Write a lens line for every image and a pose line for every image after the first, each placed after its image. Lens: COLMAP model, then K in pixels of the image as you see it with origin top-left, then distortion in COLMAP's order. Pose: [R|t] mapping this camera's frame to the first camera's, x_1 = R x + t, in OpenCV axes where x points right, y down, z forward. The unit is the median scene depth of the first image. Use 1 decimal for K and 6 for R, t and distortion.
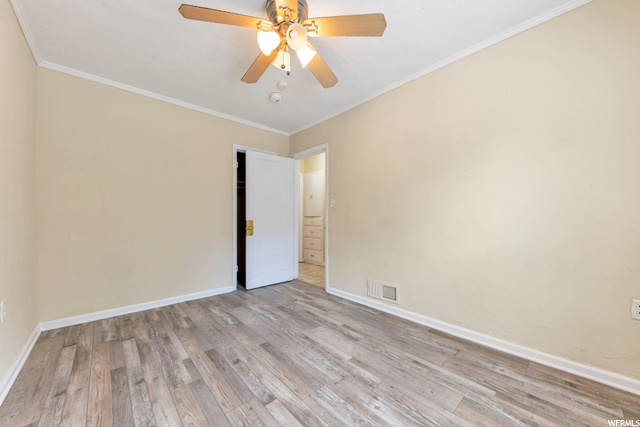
lens RADIAL K [[231.4, 0, 315.2], [0, 231.4, 212.3], [0, 0, 1]] dist [0.007072, -0.000246]
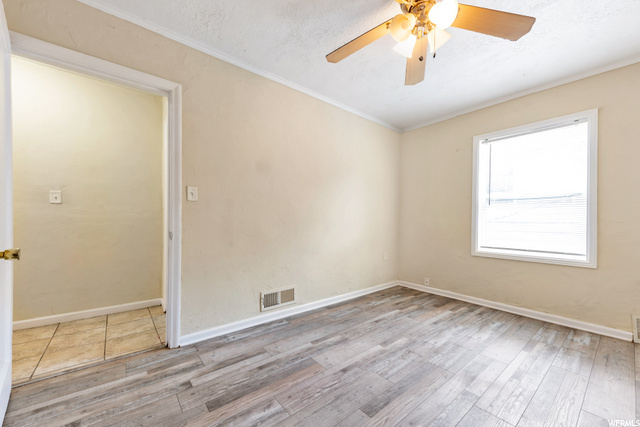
lens RADIAL K [[231.4, 0, 319.0], [0, 231.4, 219.1], [0, 0, 1]] dist [0.007072, -0.000246]
pose [[0.090773, 0.004638, 0.995861, -0.803032], [-0.032367, 0.999475, -0.001704, 0.027902], [-0.995346, -0.032078, 0.090875, 0.989718]]
